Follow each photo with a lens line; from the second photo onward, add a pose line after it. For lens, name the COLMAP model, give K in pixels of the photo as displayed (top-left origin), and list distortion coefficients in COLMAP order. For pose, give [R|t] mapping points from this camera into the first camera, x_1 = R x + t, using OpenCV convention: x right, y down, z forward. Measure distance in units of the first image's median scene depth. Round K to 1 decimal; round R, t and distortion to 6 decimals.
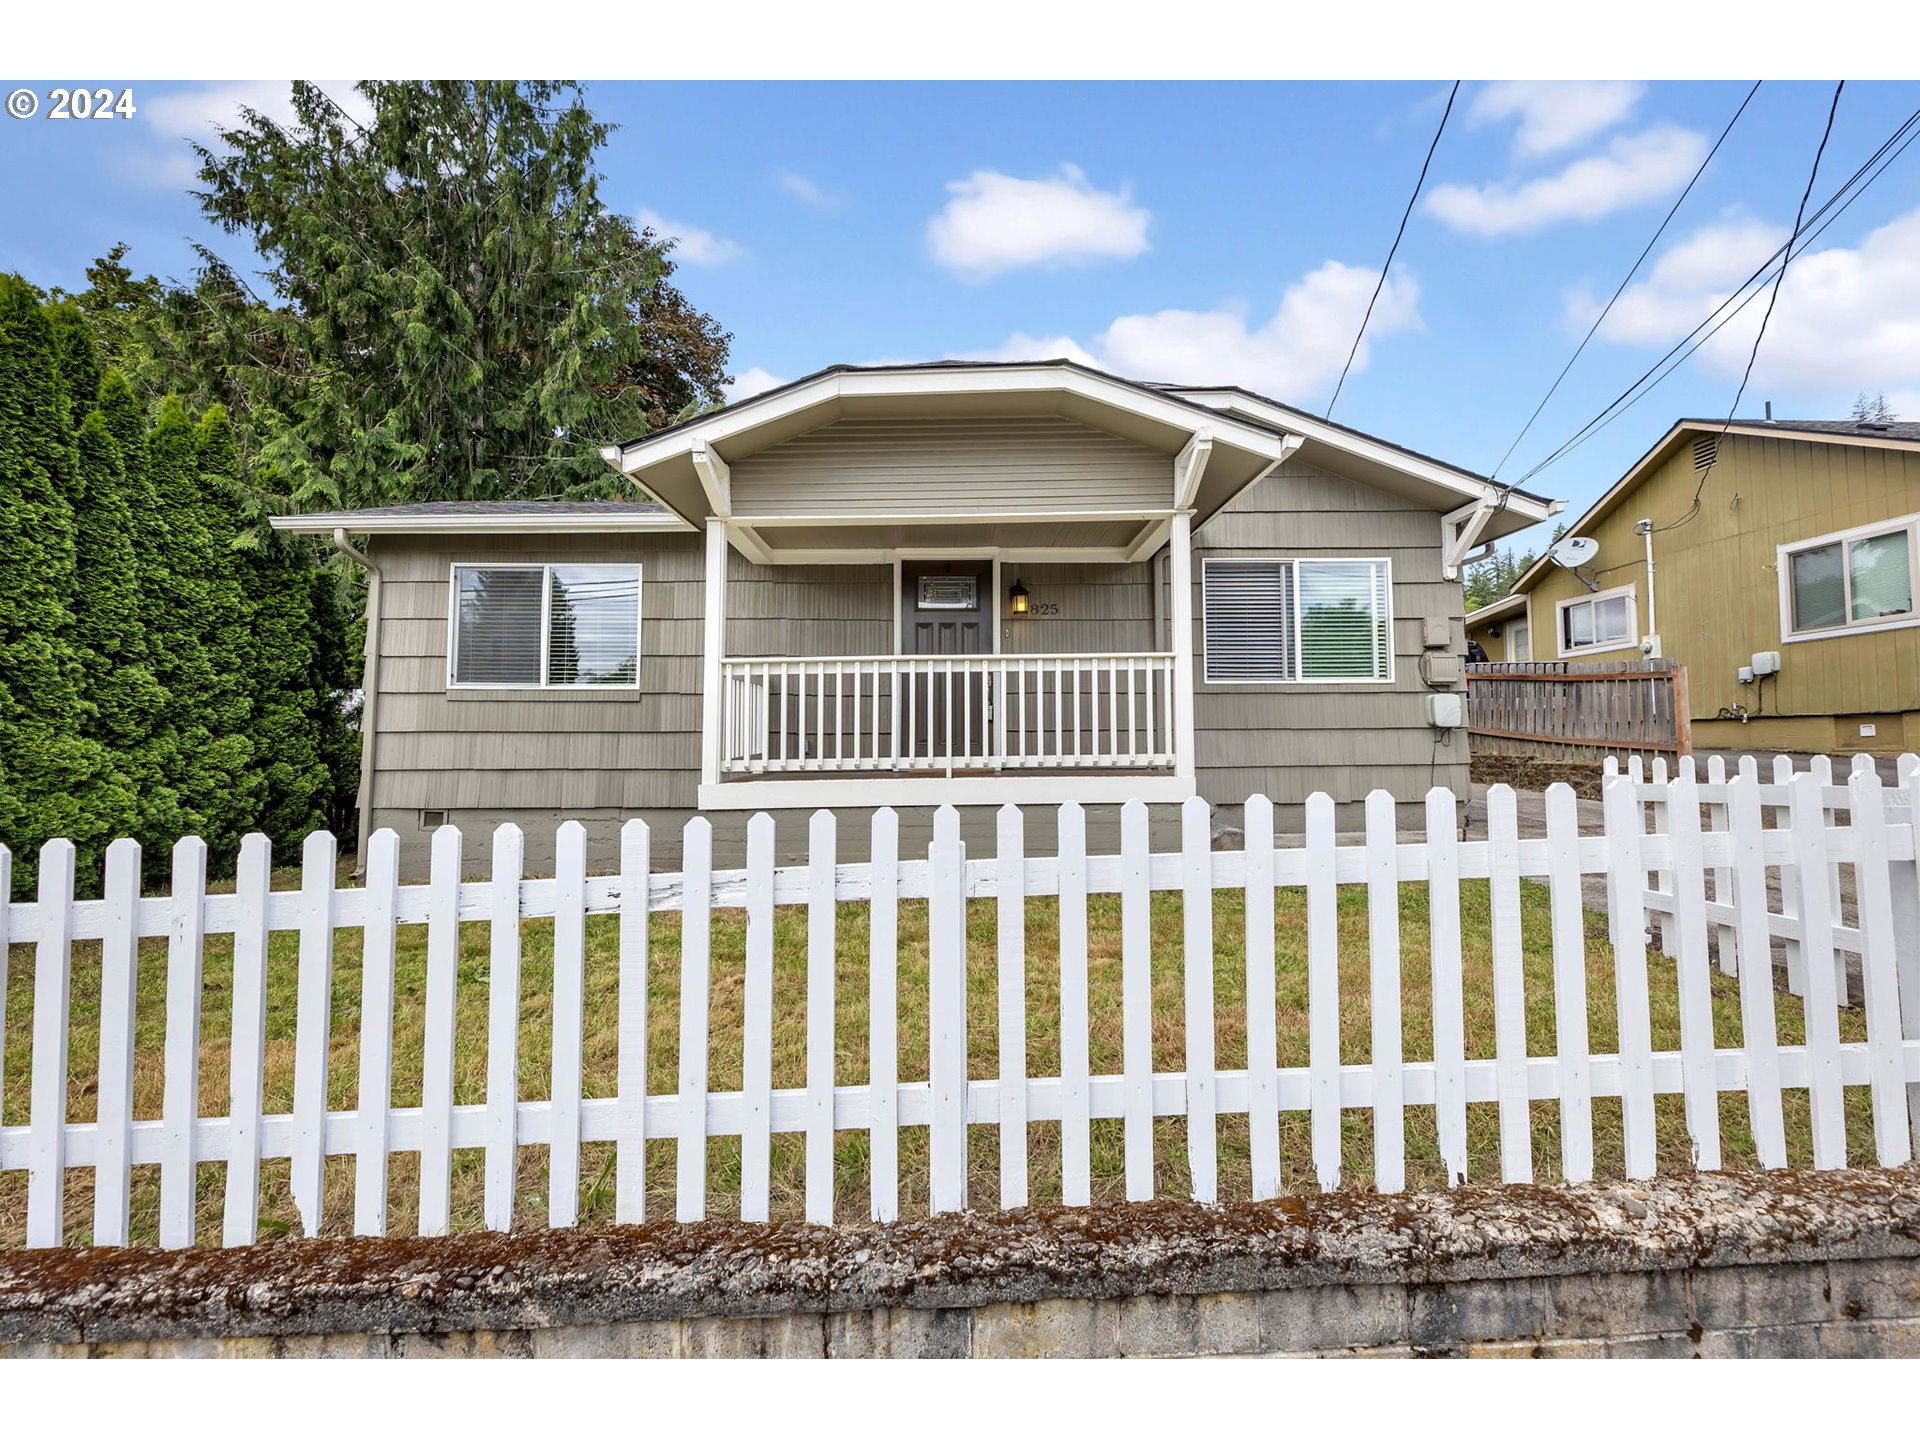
lens RADIAL K [[765.6, 0, 952.8], [0, 765.6, 714.5], [0, 0, 1]] dist [-0.001867, 0.000365]
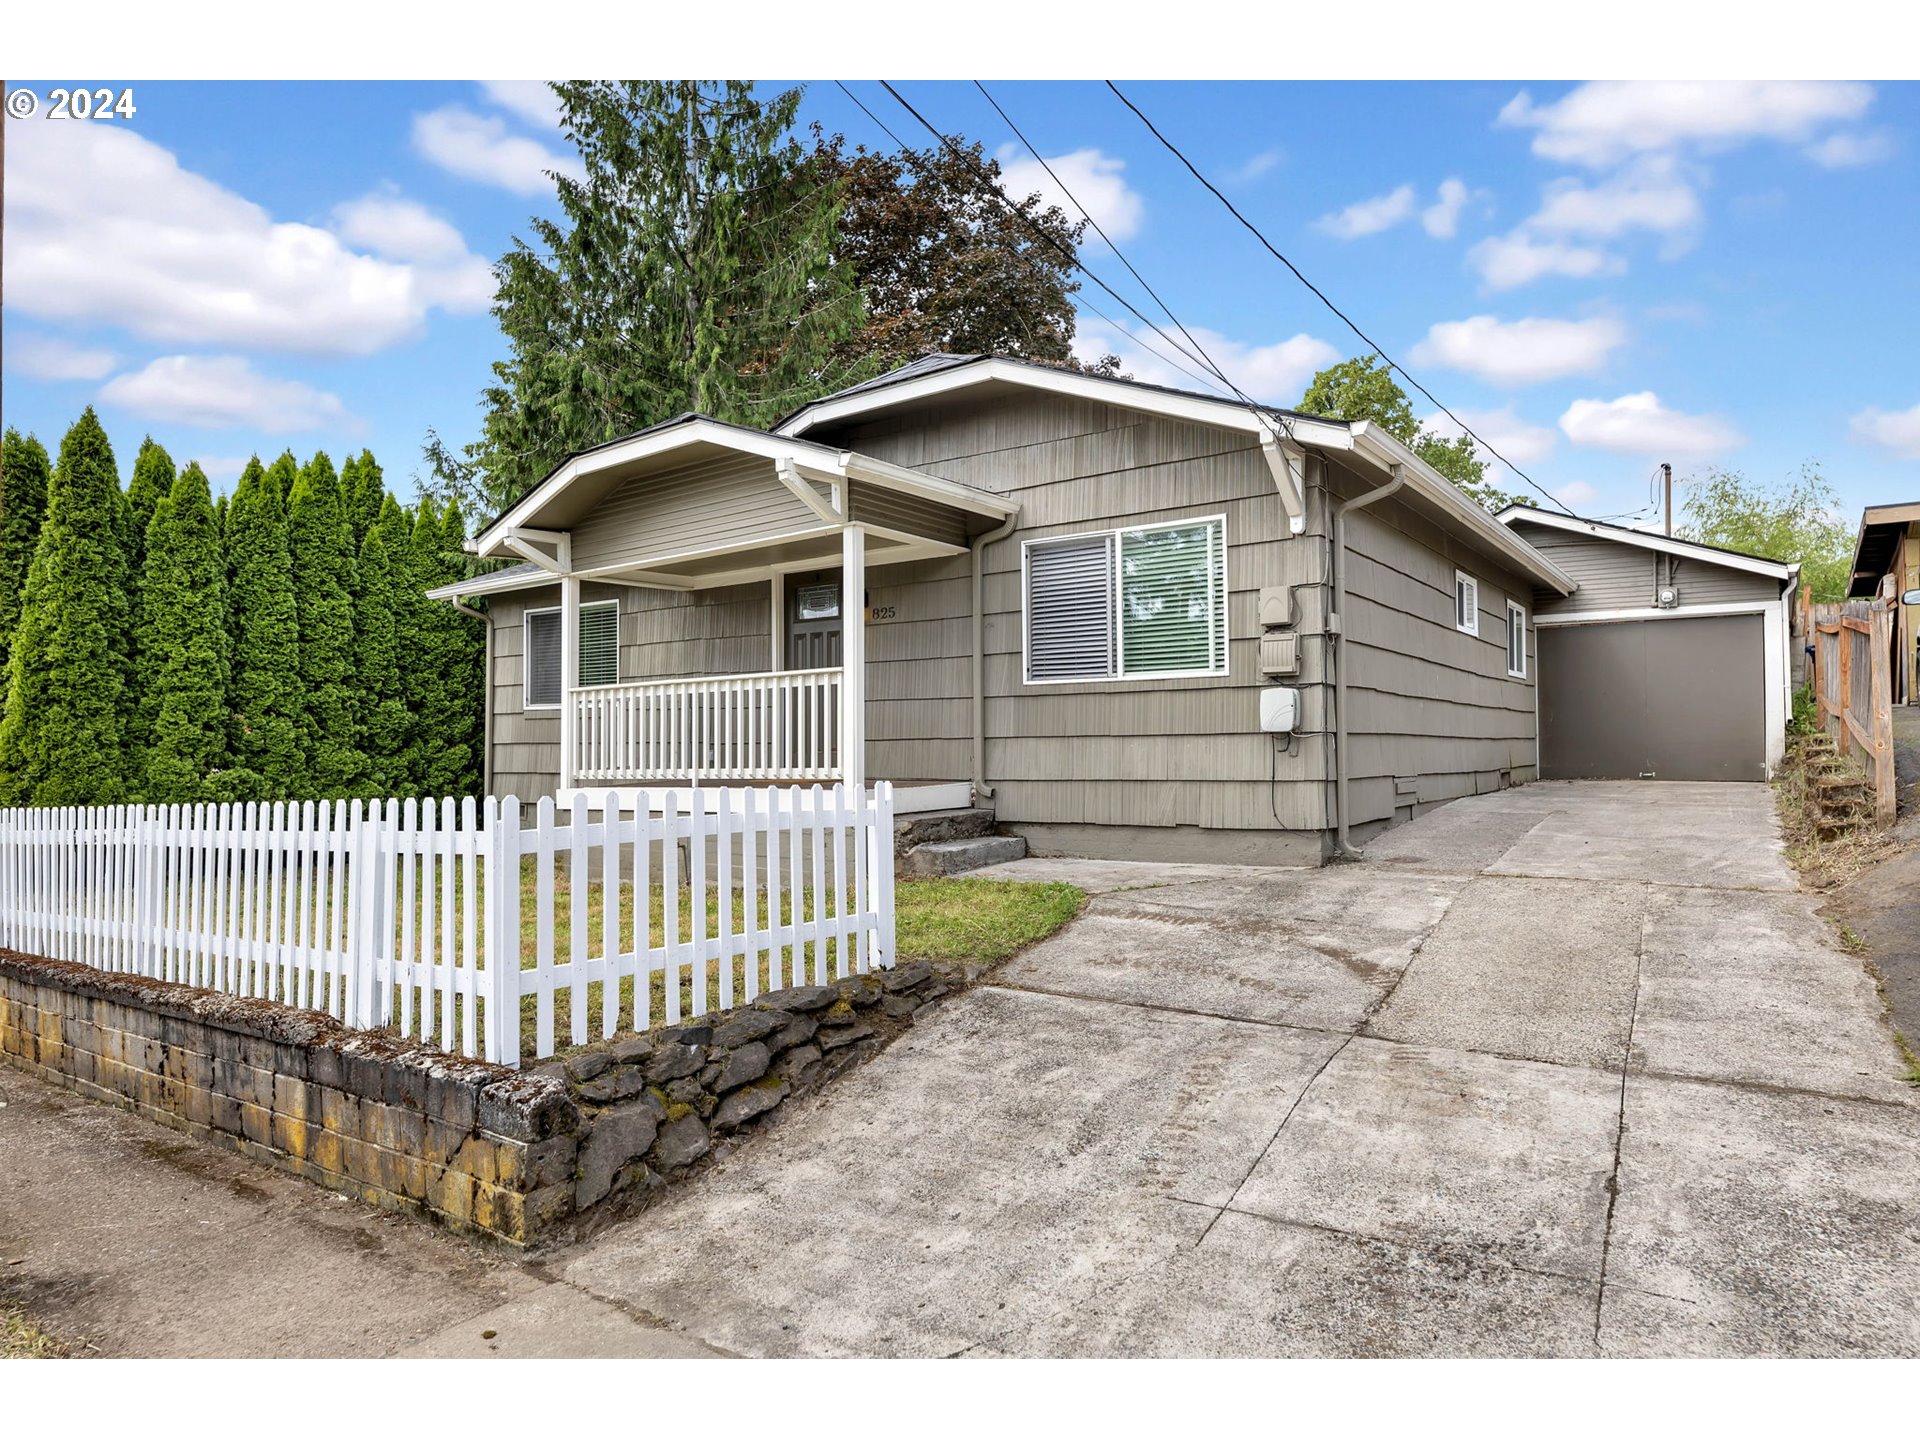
lens RADIAL K [[1100.9, 0, 964.8], [0, 1100.9, 719.3], [0, 0, 1]] dist [0.004366, -0.000327]
pose [[0.811019, -0.016534, -0.584786, 1.012187], [0.034083, 0.999238, 0.019017, -0.027600], [0.584026, -0.035355, 0.810965, -0.063786]]
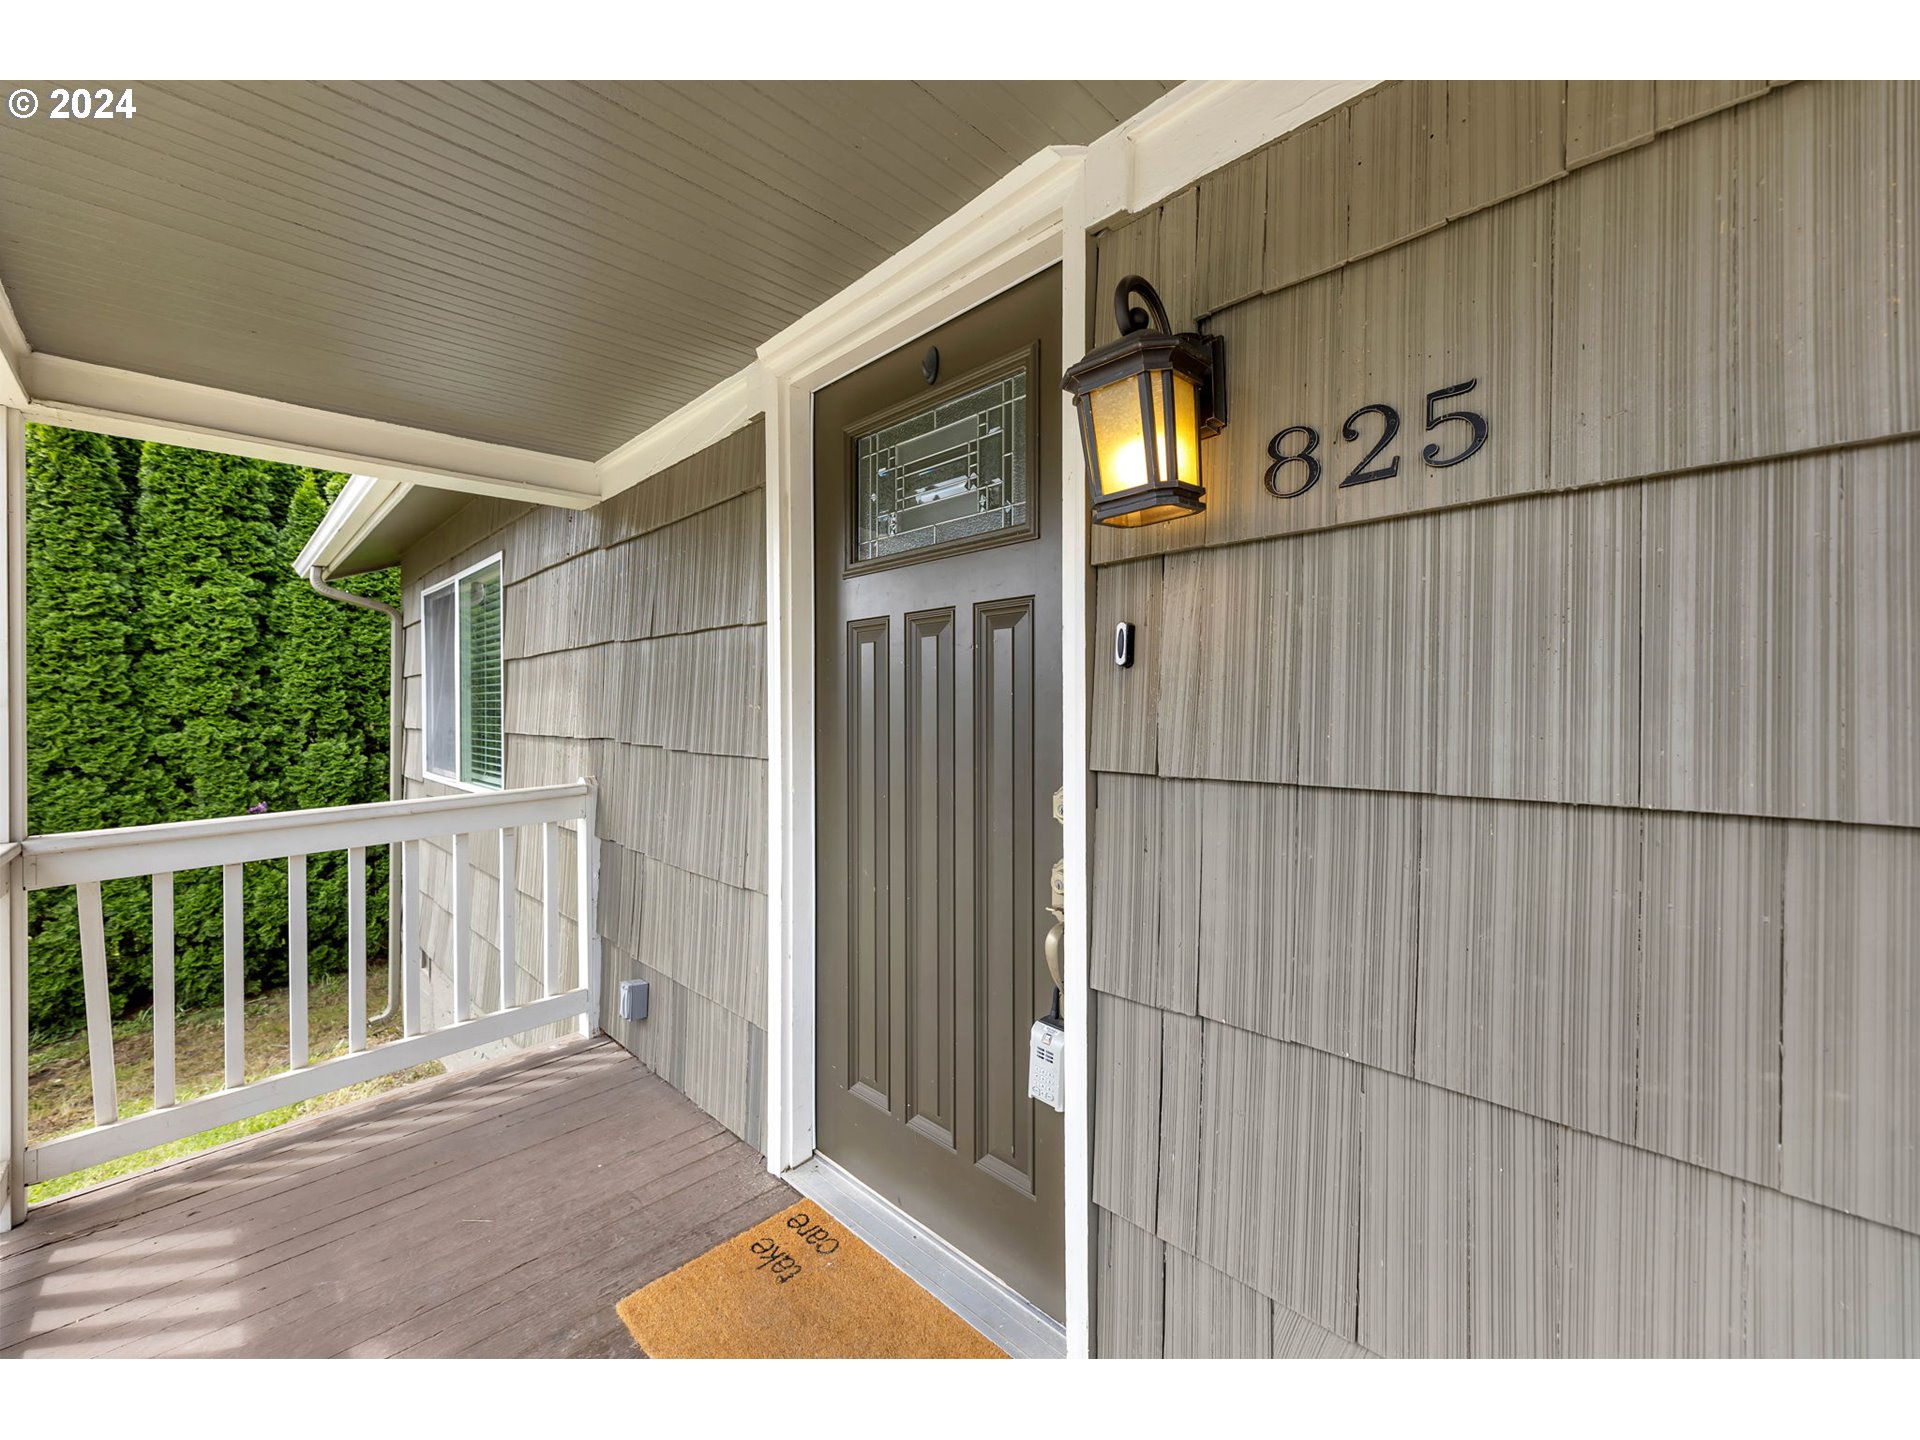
lens RADIAL K [[765.6, 0, 950.4], [0, 765.6, 721.8], [0, 0, 1]] dist [-0.001867, 0.000365]
pose [[0.701410, 0.009659, -0.712692, 0.161676], [0.033008, 0.998395, 0.046016, -0.099557], [0.711993, -0.055800, 0.699966, 0.859277]]
